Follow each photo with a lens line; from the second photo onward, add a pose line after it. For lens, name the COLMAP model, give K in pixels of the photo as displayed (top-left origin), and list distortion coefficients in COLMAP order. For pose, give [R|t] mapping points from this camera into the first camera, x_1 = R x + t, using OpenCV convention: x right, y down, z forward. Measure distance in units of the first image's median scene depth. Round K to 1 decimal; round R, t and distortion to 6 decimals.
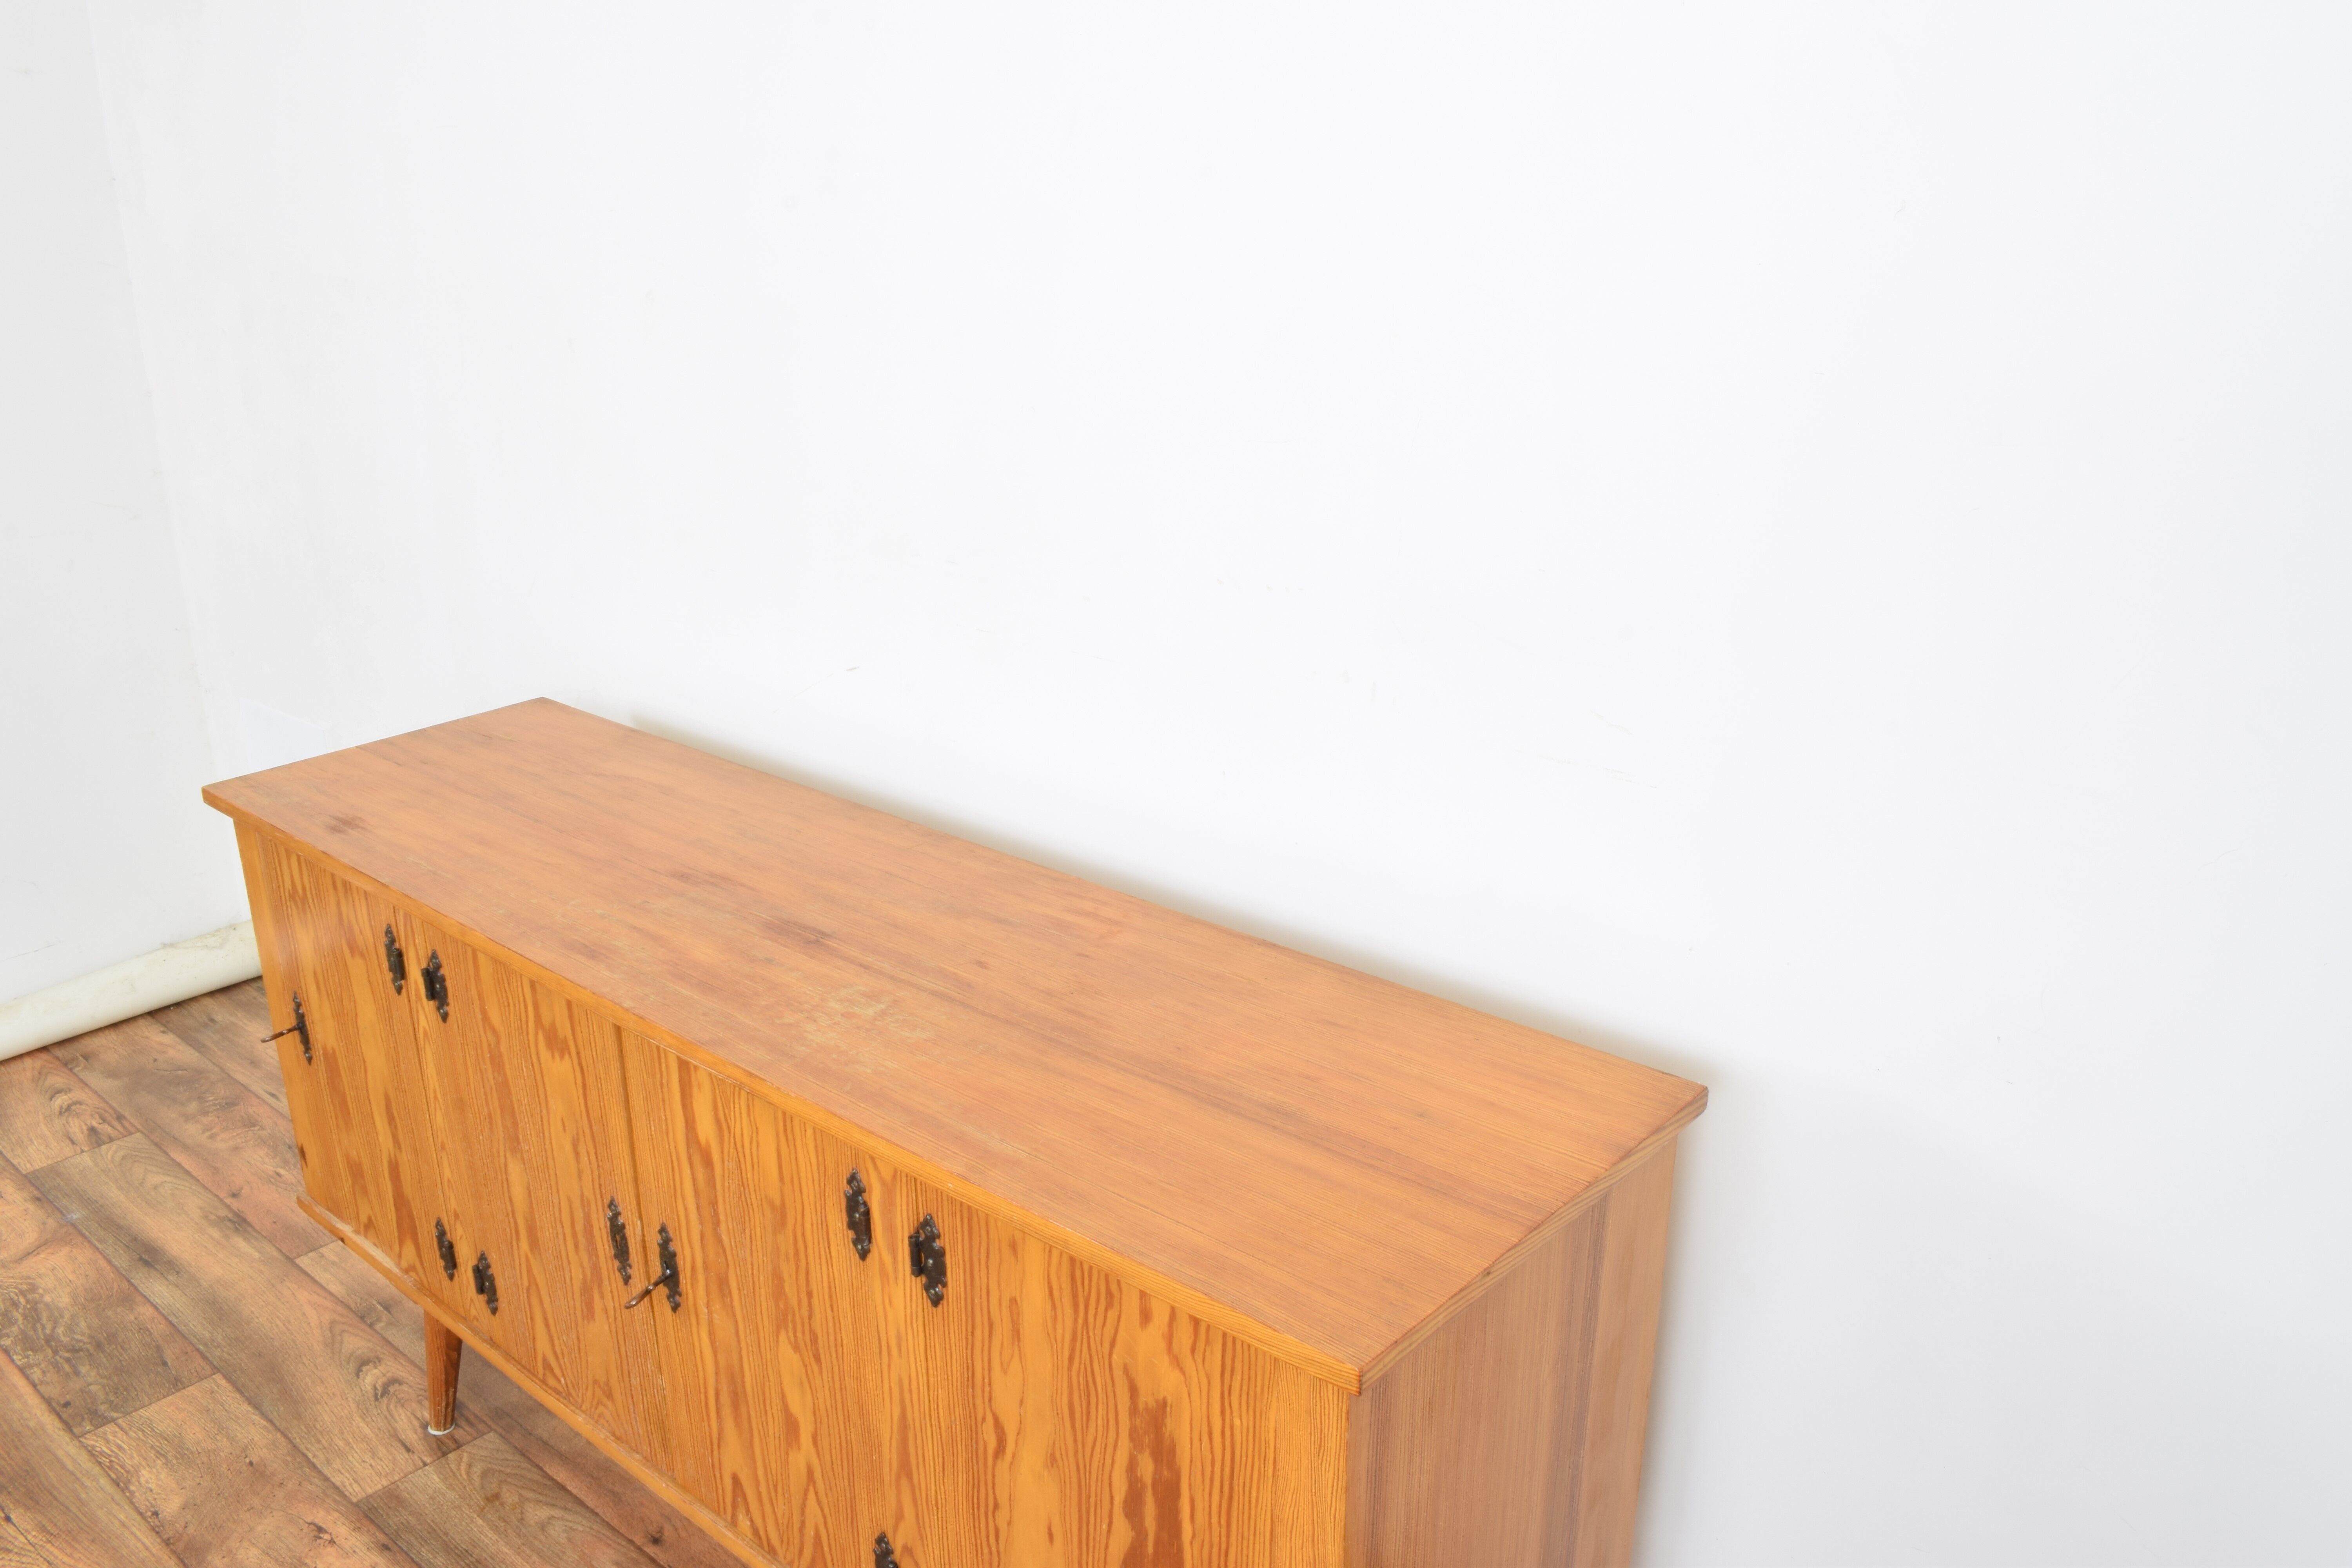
lens RADIAL K [[1865.8, 0, 1176.0], [0, 1865.8, 784.0], [0, 0, 1]] dist [-0.097523, 0.009716]
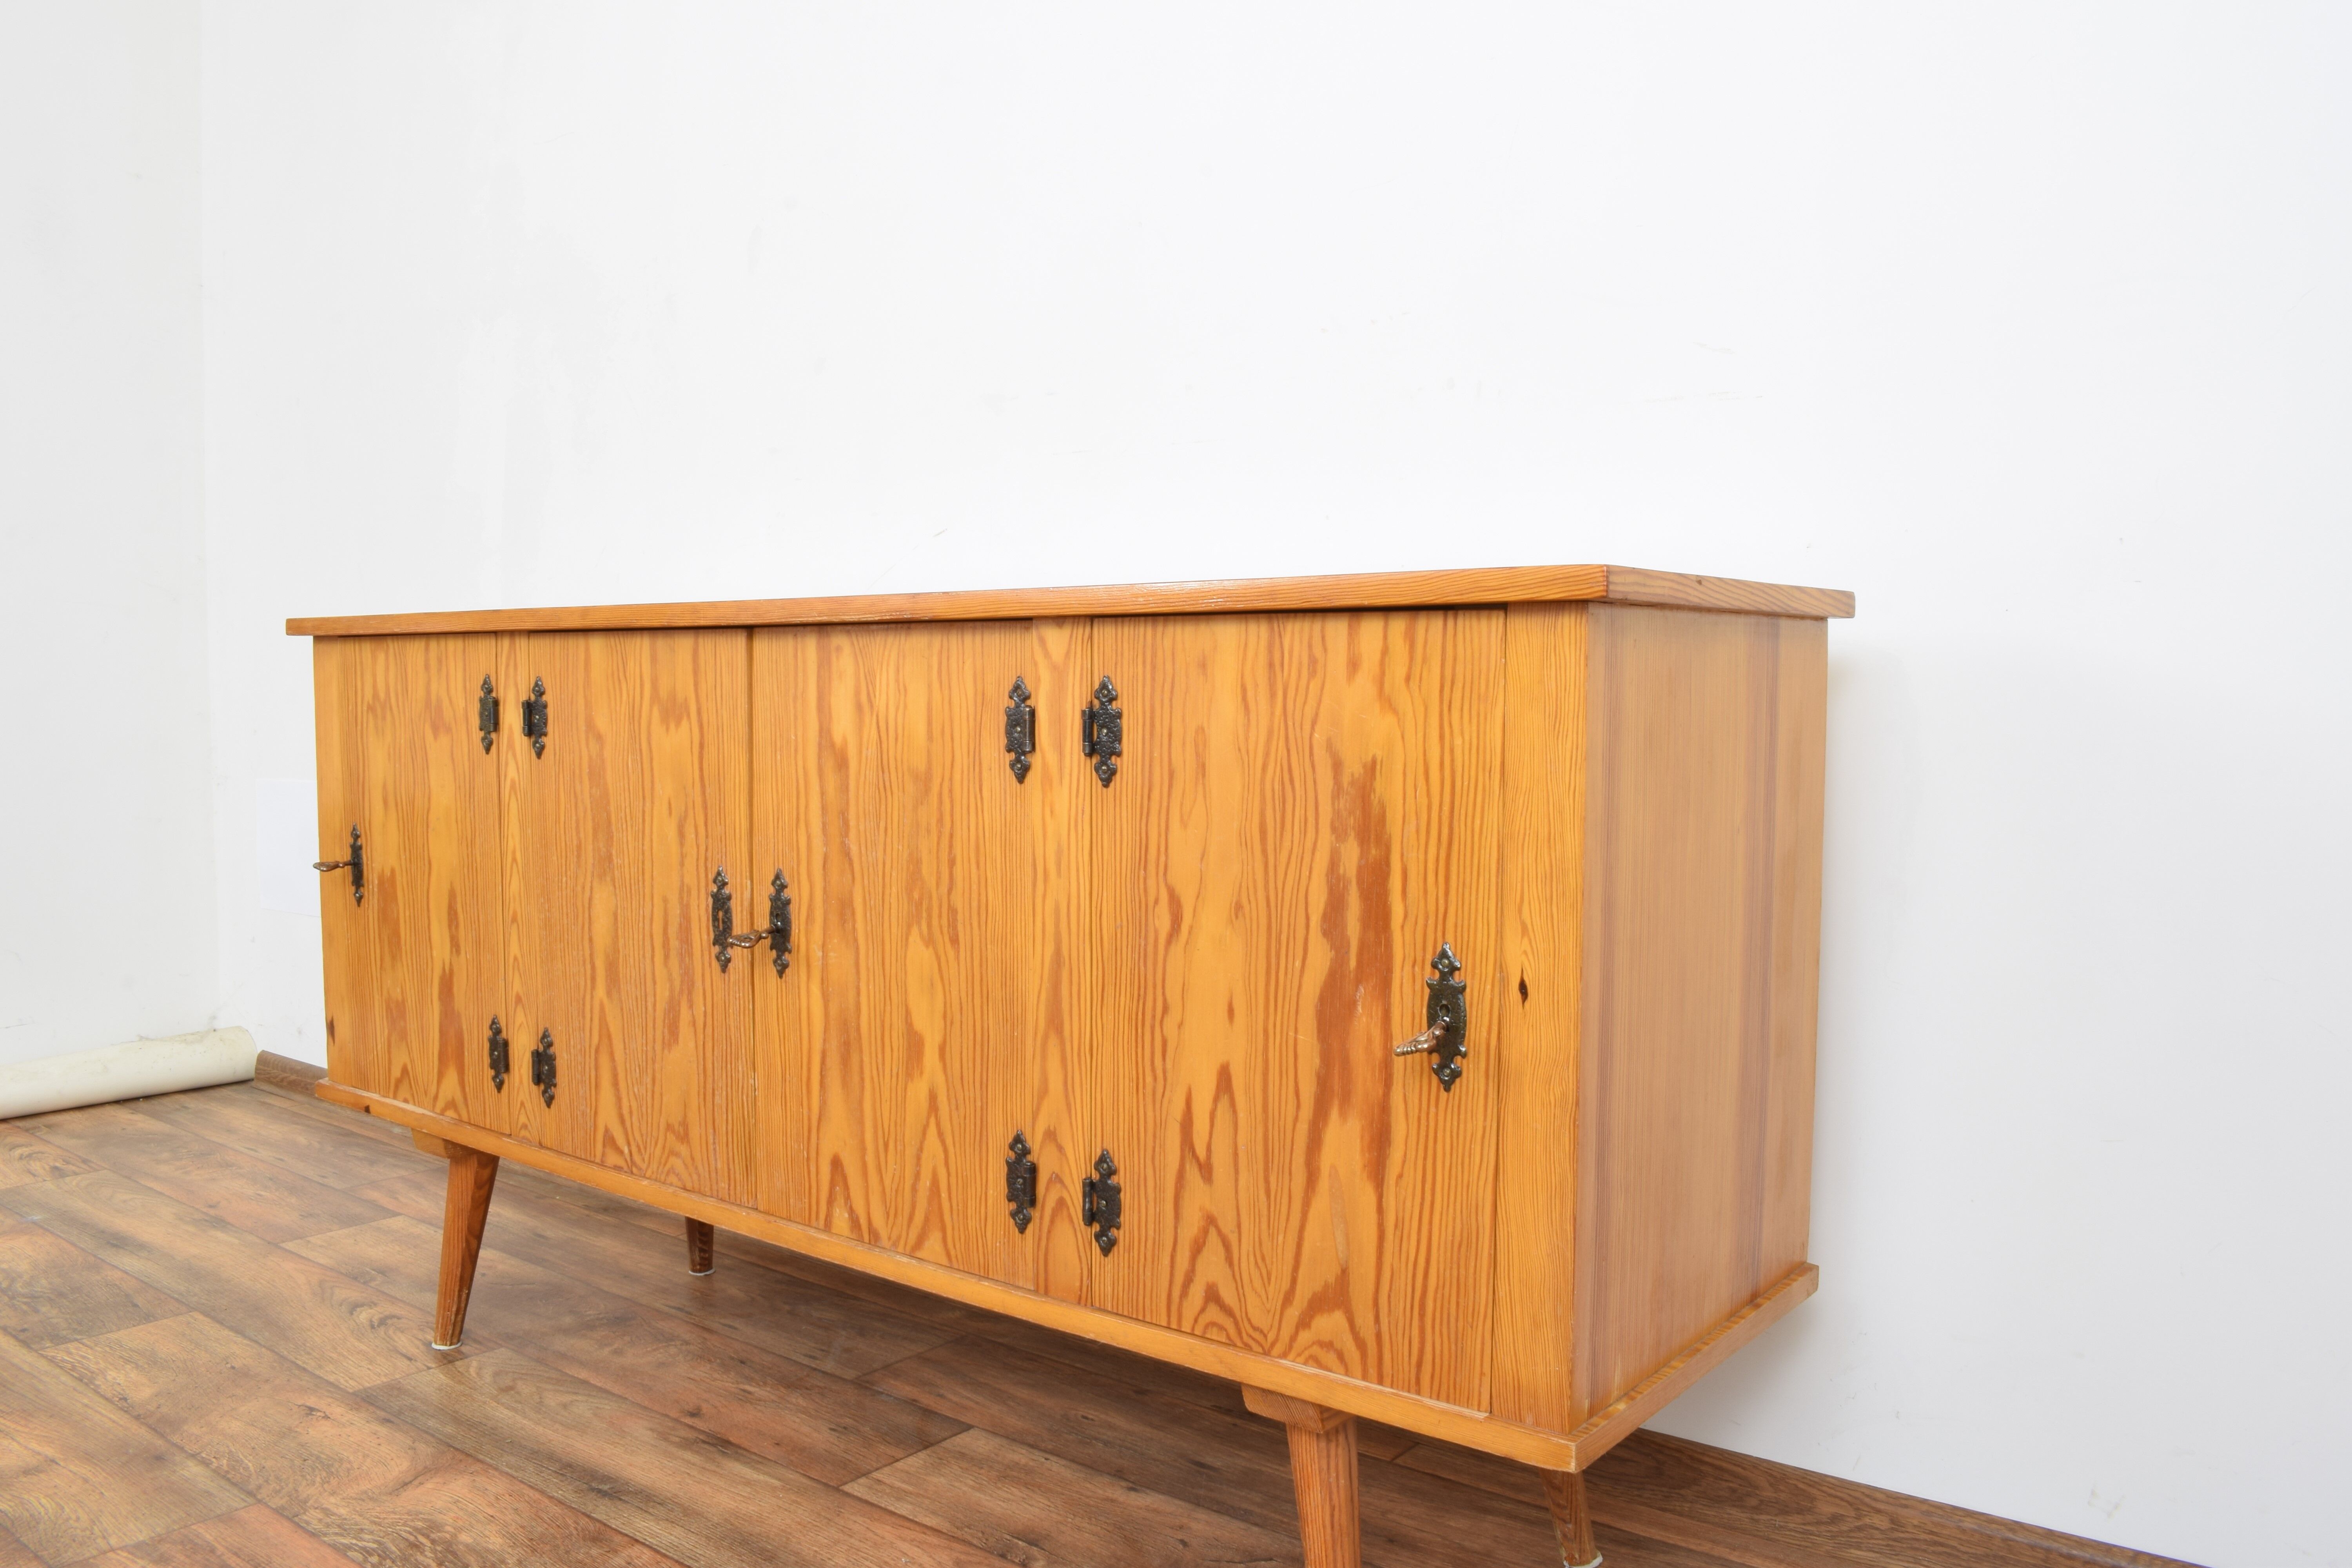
lens RADIAL K [[1856.7, 0, 1176.0], [0, 1856.7, 784.0], [0, 0, 1]] dist [-0.097593, 0.005301]
pose [[0.998929, 0.006601, 0.045803, -0.118265], [0.005929, 0.963360, -0.268146, 0.464061], [-0.045895, 0.268131, 0.962289, 0.052441]]
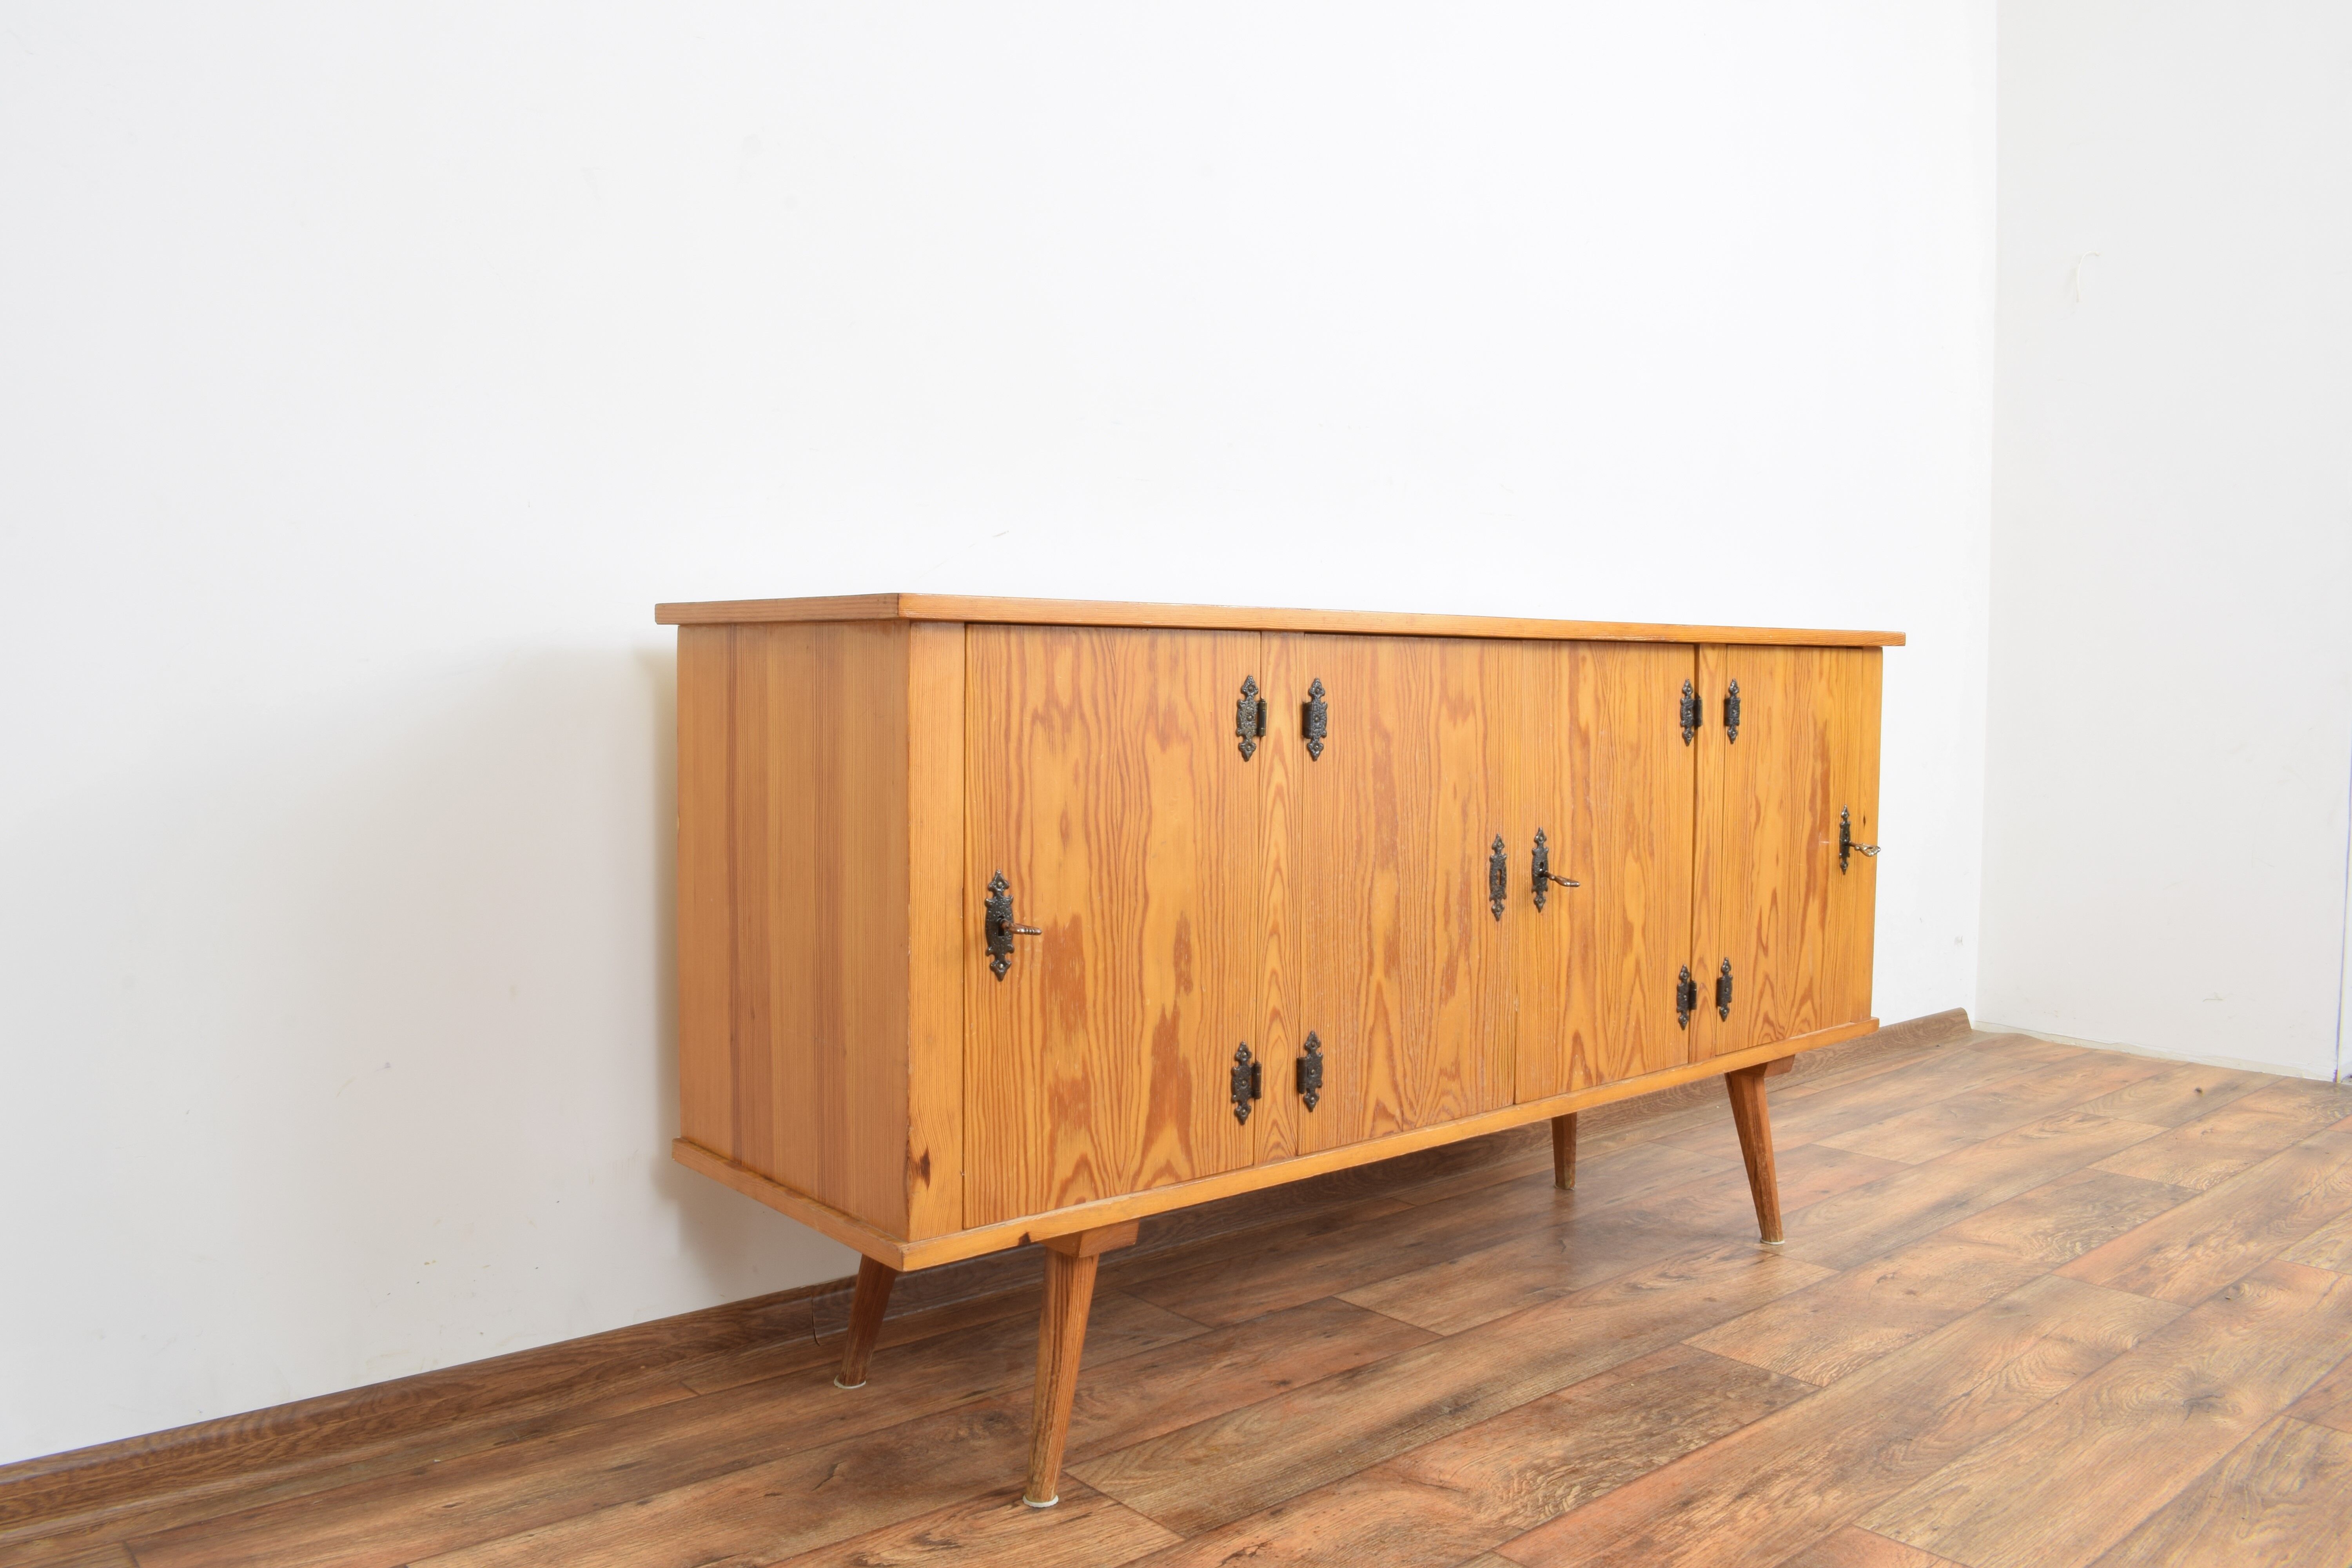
lens RADIAL K [[1865.8, 0, 1176.0], [0, 1865.8, 784.0], [0, 0, 1]] dist [-0.097523, 0.009716]
pose [[0.143273, -0.052277, 0.988302, -1.579266], [0.315414, 0.948944, 0.004470, 0.129847], [-0.938076, 0.311084, 0.152447, 1.050103]]
